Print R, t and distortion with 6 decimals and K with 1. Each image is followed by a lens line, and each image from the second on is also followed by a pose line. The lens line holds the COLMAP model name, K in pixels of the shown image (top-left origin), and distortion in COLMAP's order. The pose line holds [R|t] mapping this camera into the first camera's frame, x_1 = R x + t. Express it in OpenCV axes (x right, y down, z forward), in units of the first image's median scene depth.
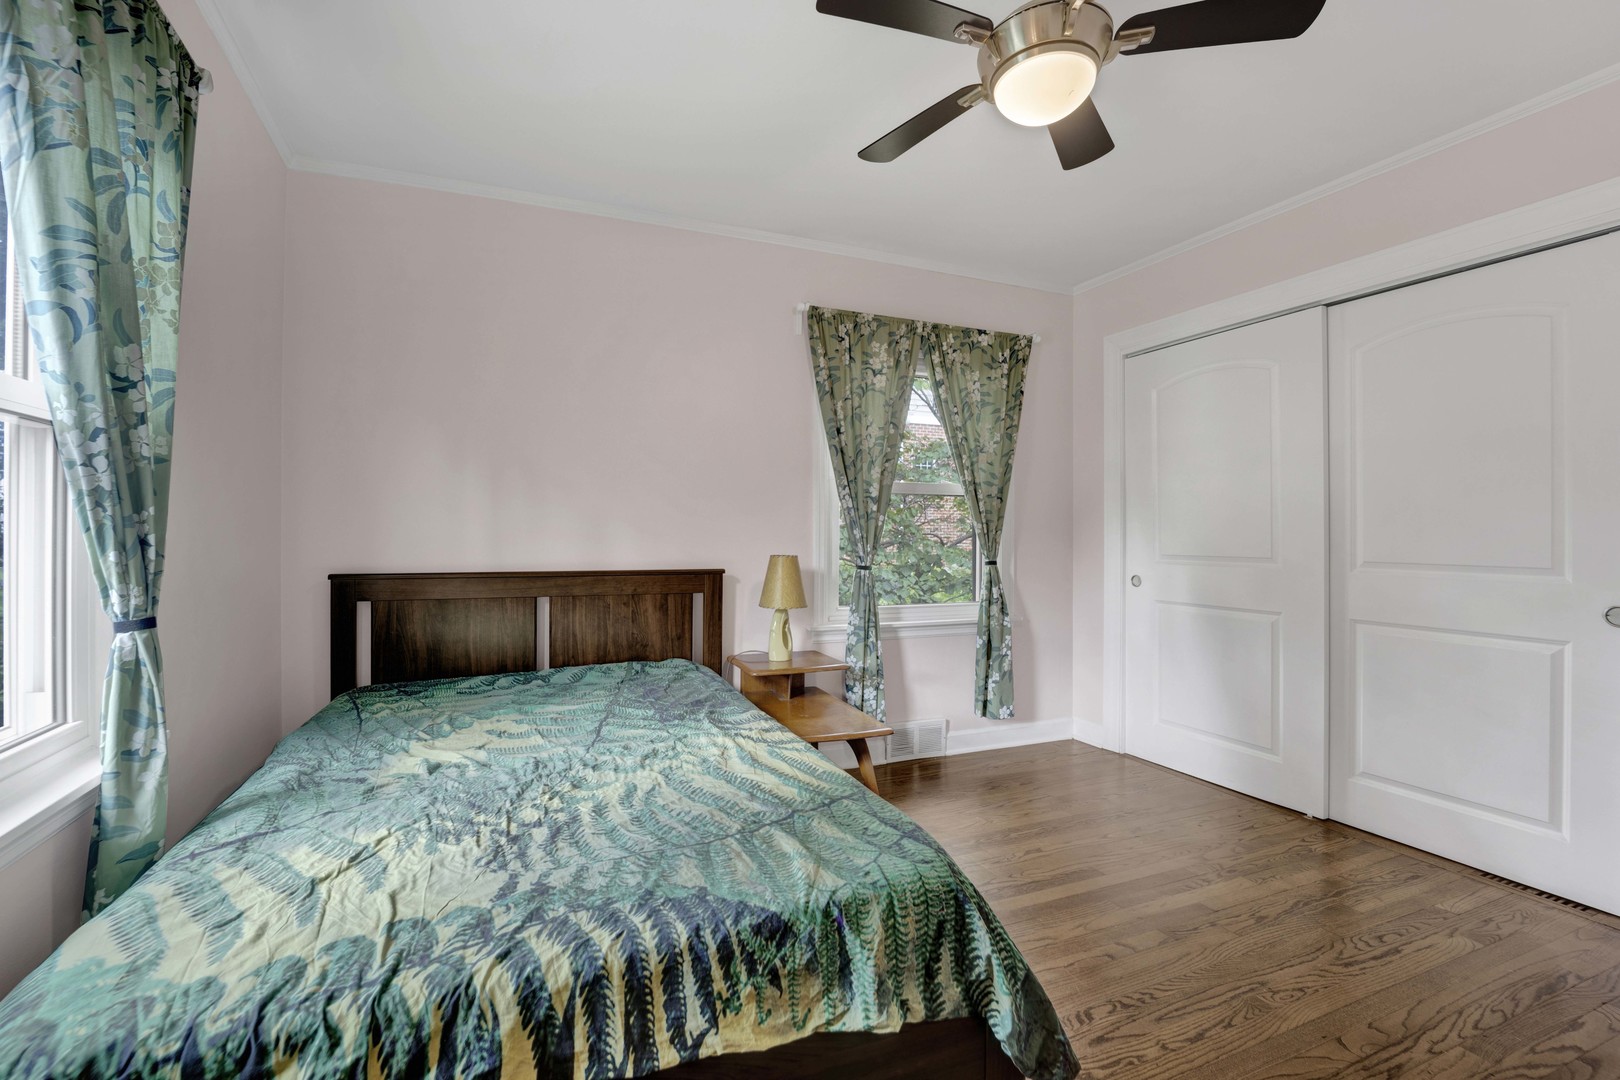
lens RADIAL K [[687.8, 0, 803.8], [0, 687.8, 531.9], [0, 0, 1]] dist [-0.000379, -0.000087]
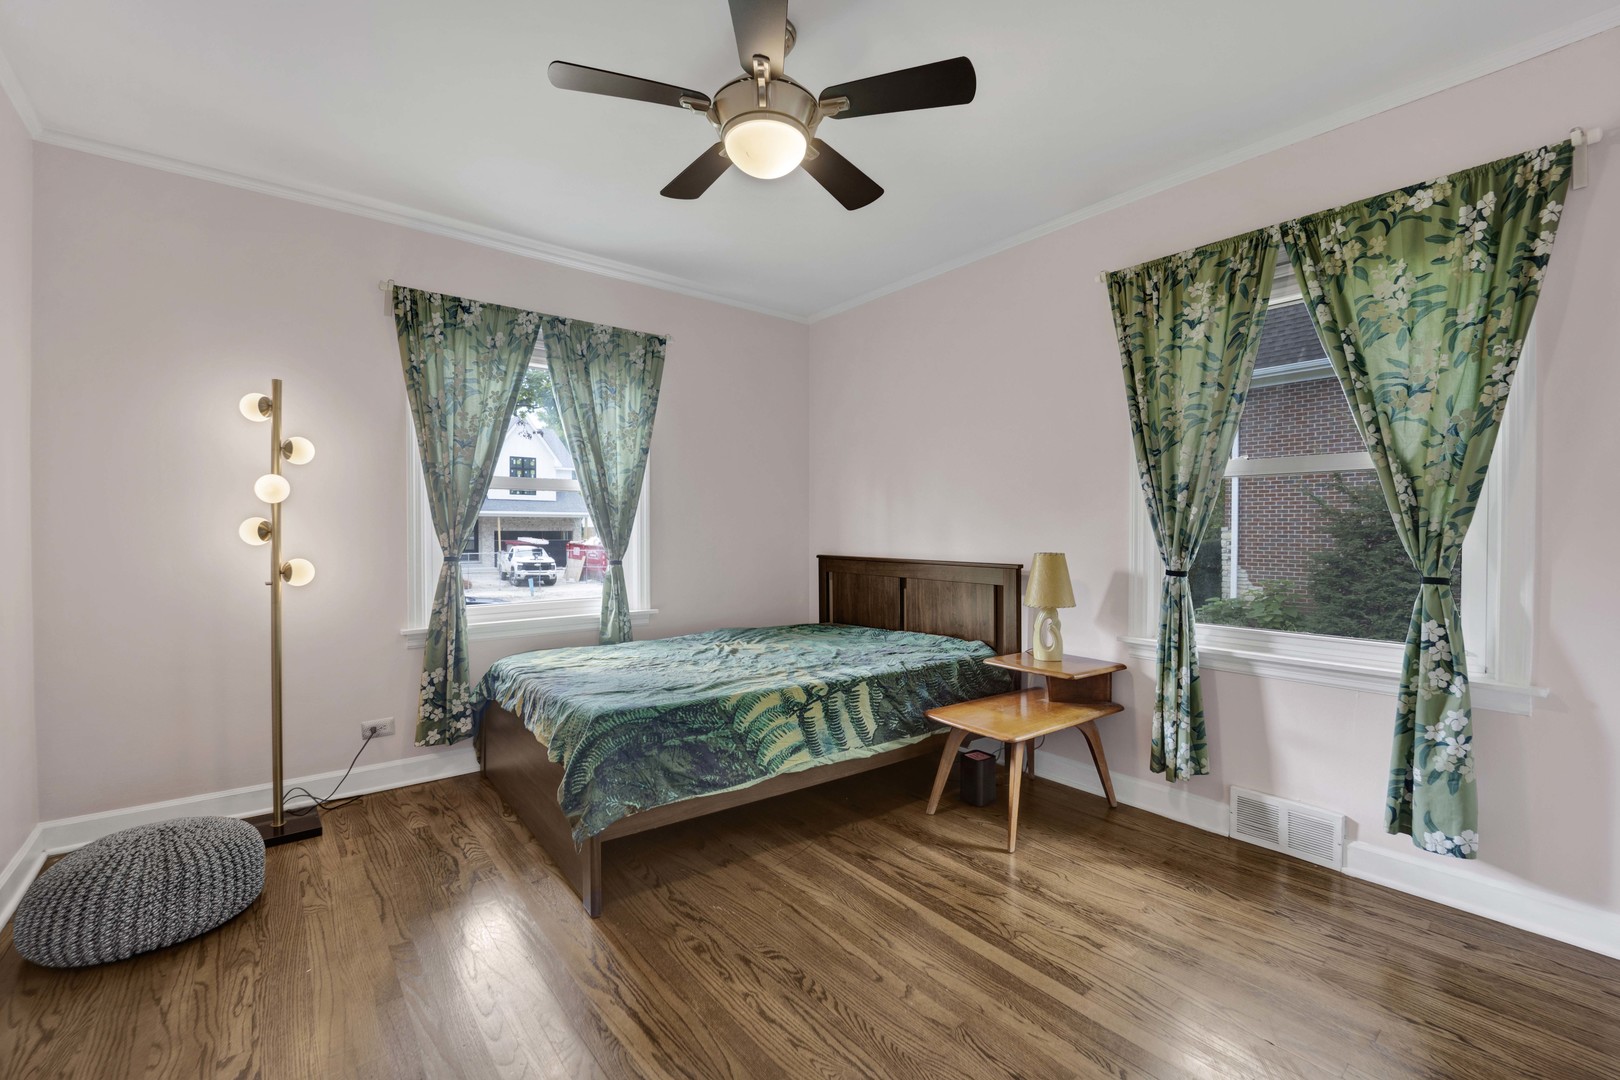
lens RADIAL K [[701.7, 0, 810.0], [0, 701.7, 540.0], [0, 0, 1]] dist [-0.000246, -0.000232]
pose [[0.302848, 0.010053, -0.952986, 0.697837], [0.003855, 0.999923, 0.011774, 0.001841], [0.953031, -0.007239, 0.302786, 0.329052]]
